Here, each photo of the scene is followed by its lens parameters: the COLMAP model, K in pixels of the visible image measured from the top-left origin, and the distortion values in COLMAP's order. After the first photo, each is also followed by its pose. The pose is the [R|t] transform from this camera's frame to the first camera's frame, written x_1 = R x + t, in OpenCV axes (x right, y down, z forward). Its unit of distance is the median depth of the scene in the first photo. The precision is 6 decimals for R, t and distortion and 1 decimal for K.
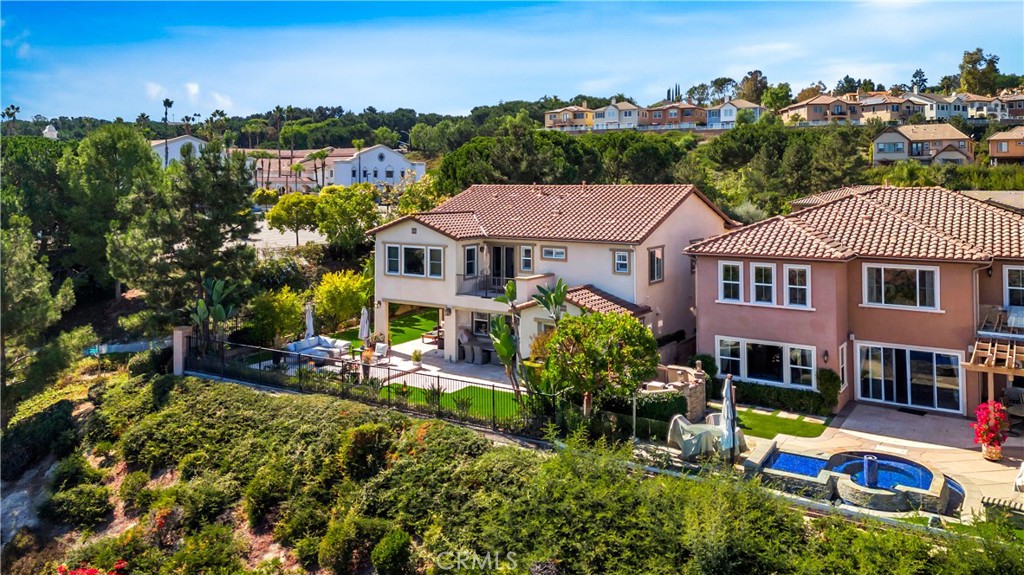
lens RADIAL K [[761.8, 0, 524.9], [0, 761.8, 184.4], [0, 0, 1]] dist [0.009083, 0.000113]
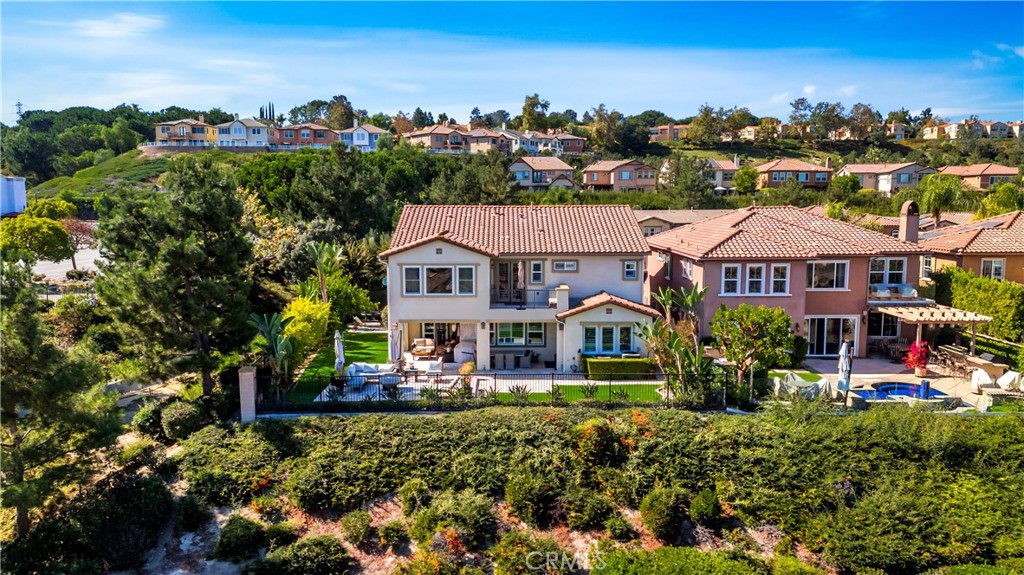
lens RADIAL K [[722.6, 0, 519.5], [0, 722.6, 286.1], [0, 0, 1]] dist [0.114332, -0.142507]
pose [[0.831985, -0.060969, 0.551438, -0.578974], [-0.000037, 0.993937, 0.109949, 0.000674], [-0.554798, -0.091496, 0.826939, 0.128313]]
